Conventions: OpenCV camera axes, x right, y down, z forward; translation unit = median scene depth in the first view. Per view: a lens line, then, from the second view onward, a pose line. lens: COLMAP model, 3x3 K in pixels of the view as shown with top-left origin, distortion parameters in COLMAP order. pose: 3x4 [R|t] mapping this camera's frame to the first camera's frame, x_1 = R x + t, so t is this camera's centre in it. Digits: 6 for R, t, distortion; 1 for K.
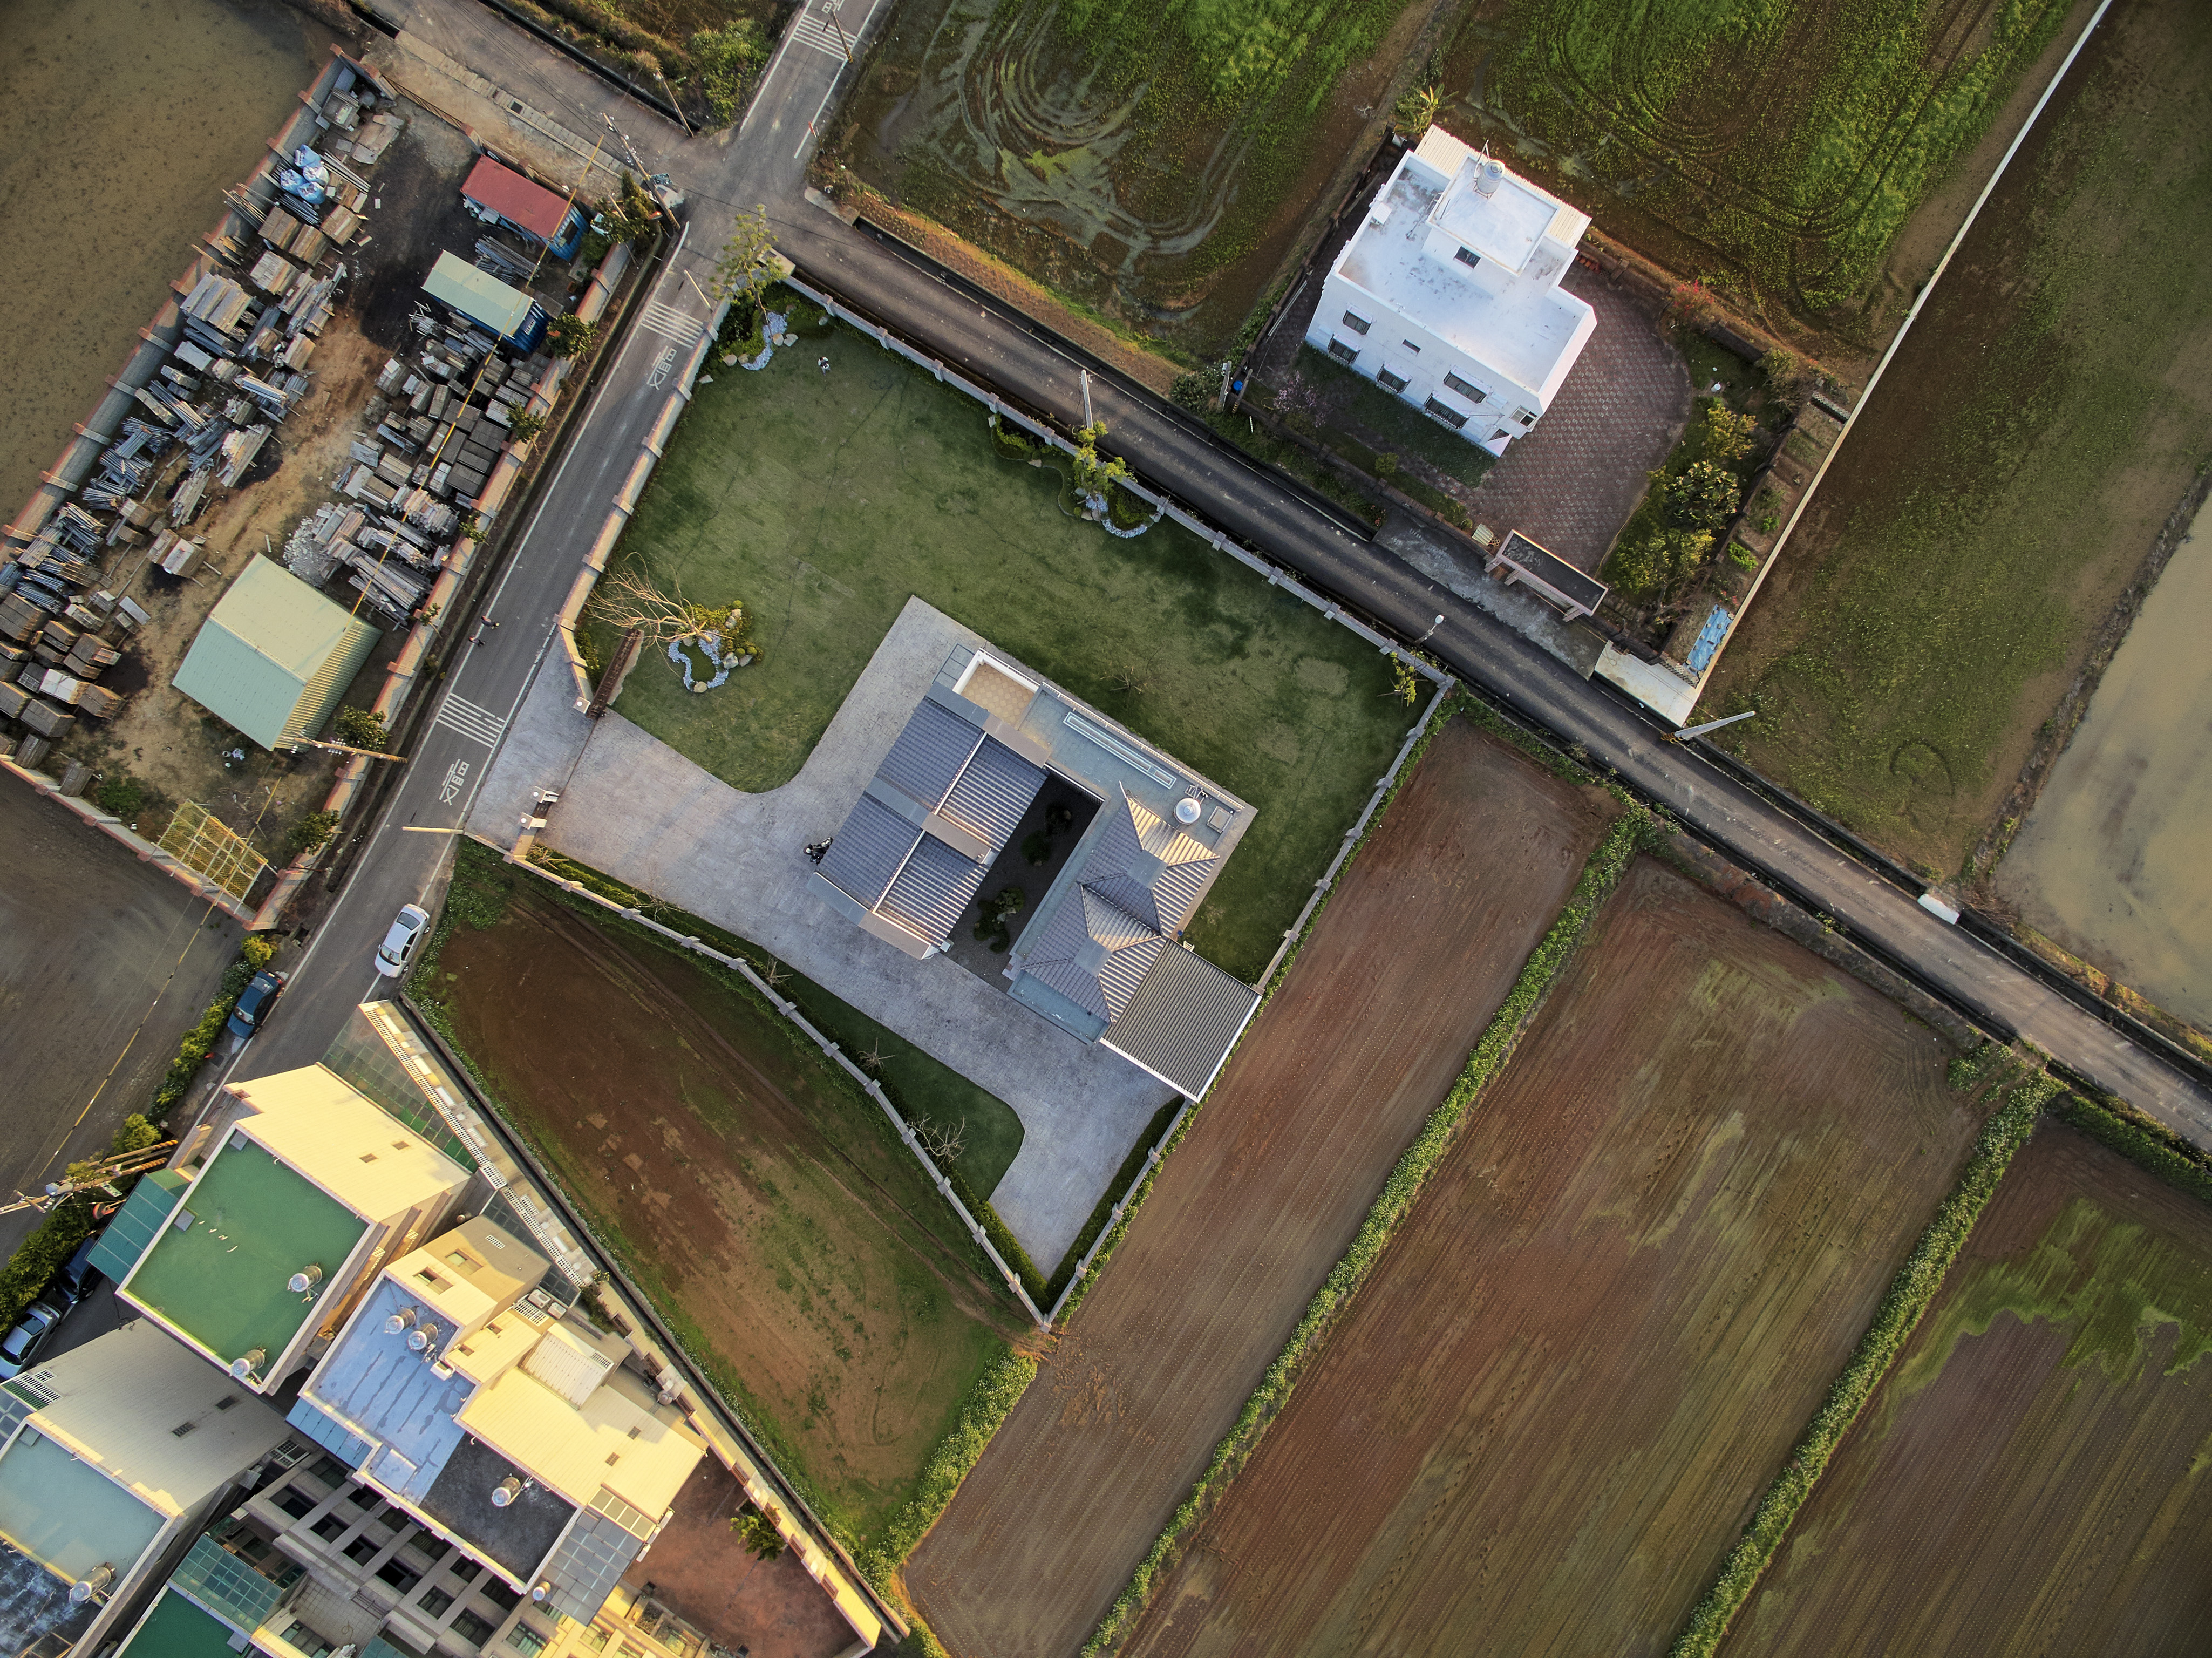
lens RADIAL K [[1296.2, 0, 1106.0], [0, 1296.2, 829.0], [0, 0, 1]] dist [-0.023676, 0.002523]
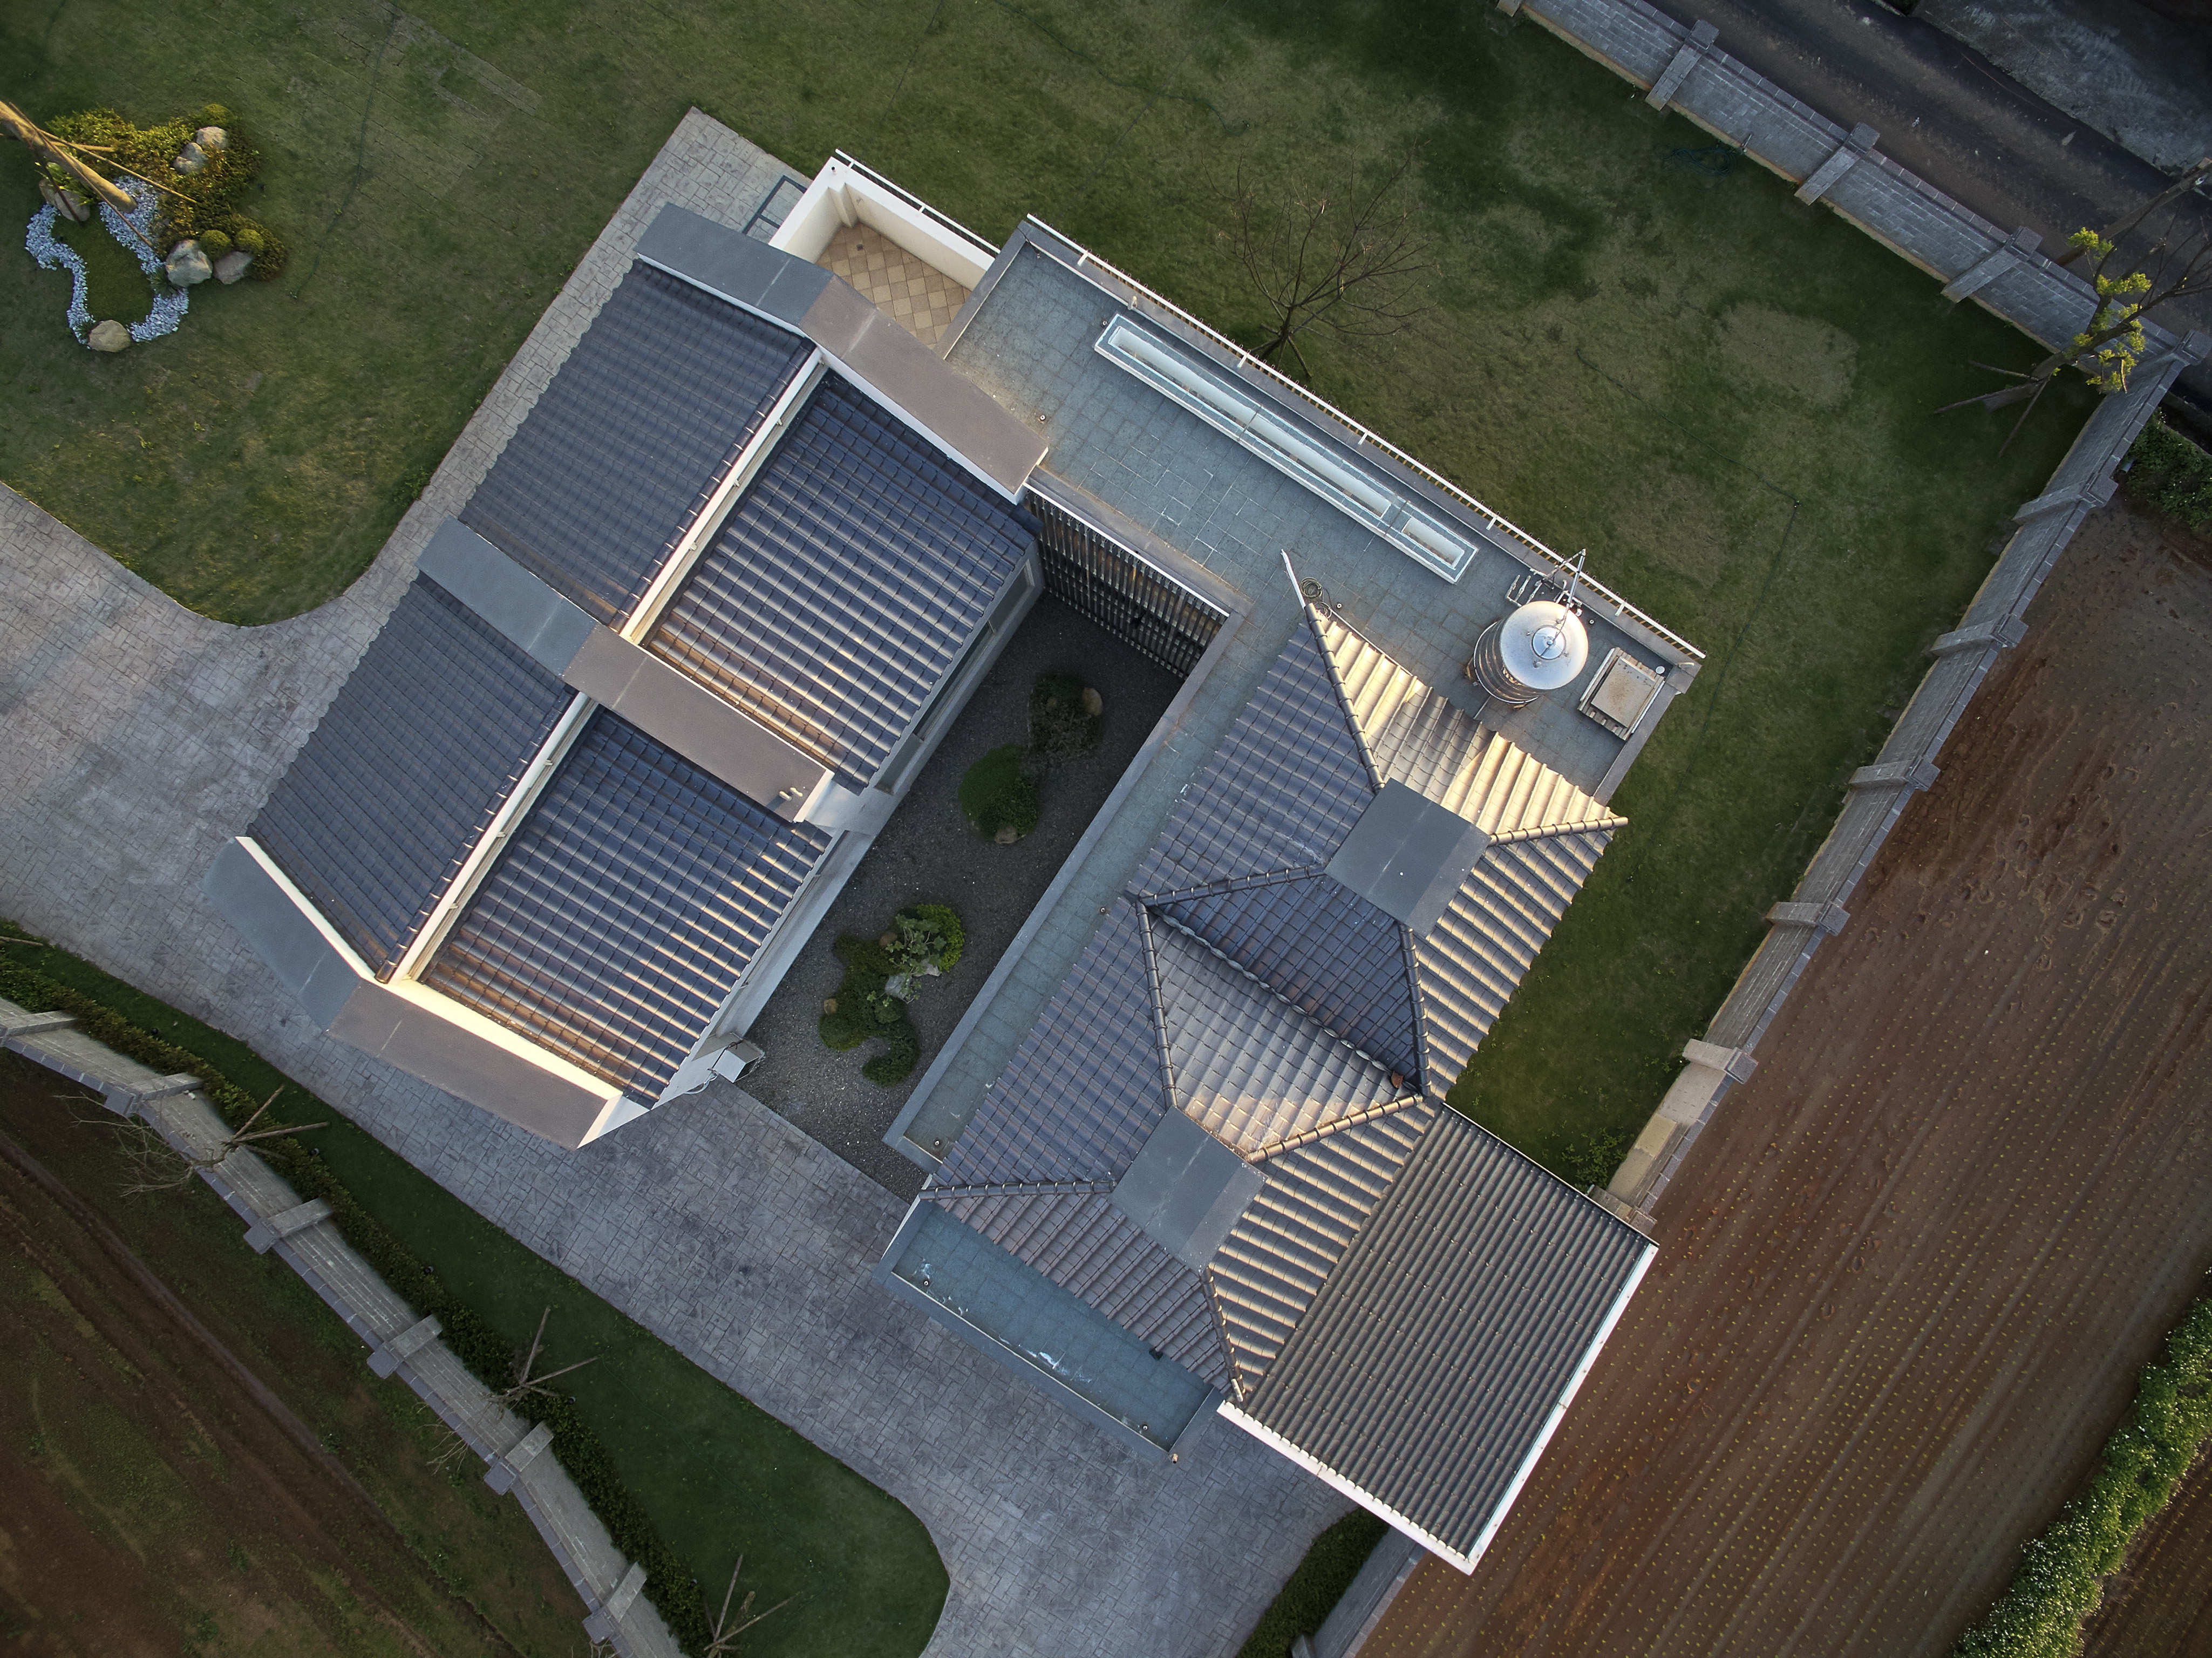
lens RADIAL K [[1296.2, 0, 1106.0], [0, 1296.2, 829.0], [0, 0, 1]] dist [-0.023676, 0.002523]
pose [[0.999607, 0.027640, -0.004593, -0.023259], [-0.027640, 0.999618, 0.000037, 0.023539], [0.004593, 0.000090, 0.999989, 0.635962]]
